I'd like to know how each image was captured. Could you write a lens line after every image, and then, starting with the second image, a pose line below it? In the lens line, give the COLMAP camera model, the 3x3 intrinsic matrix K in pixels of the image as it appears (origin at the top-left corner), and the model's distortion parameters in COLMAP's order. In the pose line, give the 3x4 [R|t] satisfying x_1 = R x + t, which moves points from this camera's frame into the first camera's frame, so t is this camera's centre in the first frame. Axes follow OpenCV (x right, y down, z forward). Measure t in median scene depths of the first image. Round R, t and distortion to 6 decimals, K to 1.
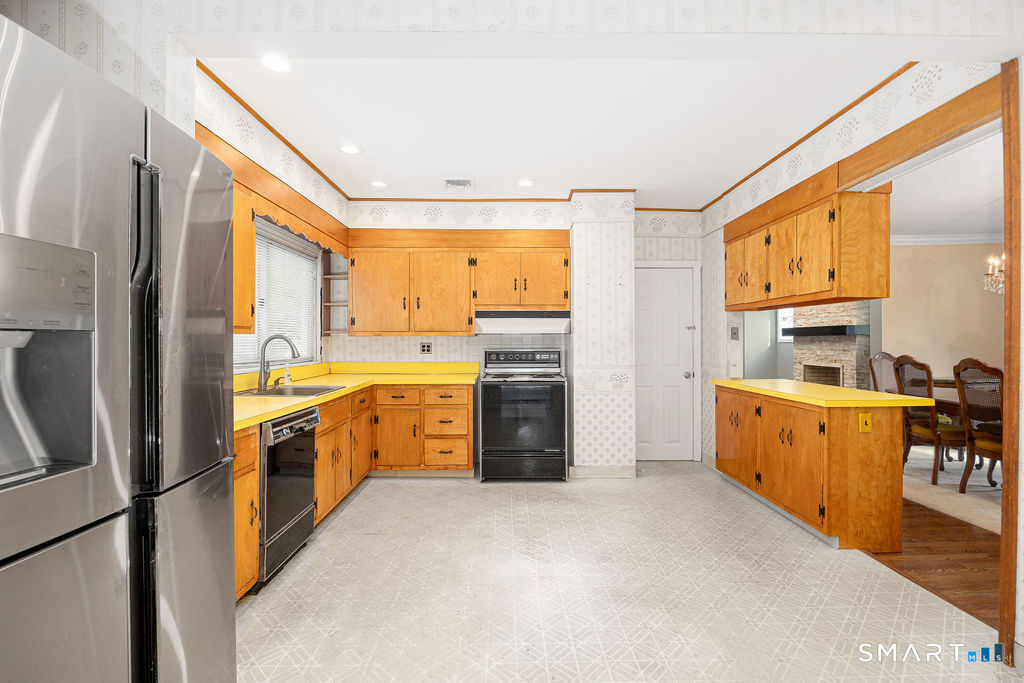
lens RADIAL K [[479.0, 0, 512.0], [0, 479.0, 341.5], [0, 0, 1]] dist [0.000865, 0.000031]
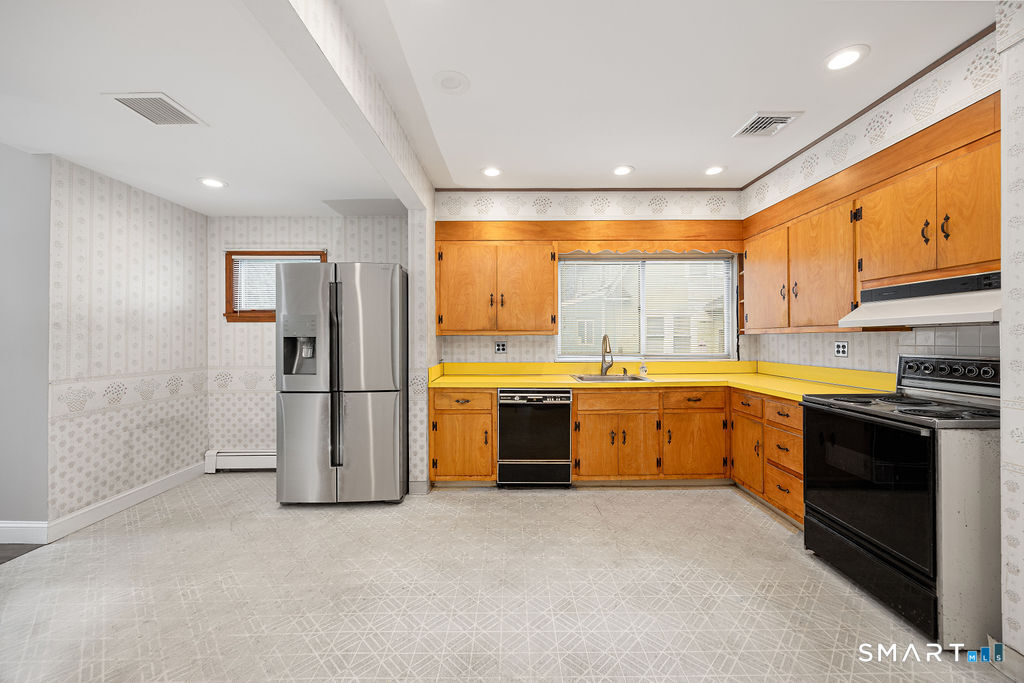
lens RADIAL K [[403.0, 0, 512.0], [0, 403.0, 341.5], [0, 0, 1]] dist [-0.000404, -0.000064]
pose [[-0.014589, 0.009693, -0.999847, 0.491691], [0.003908, 0.999946, 0.009637, -0.005546], [0.999886, -0.003767, -0.014626, 0.591098]]
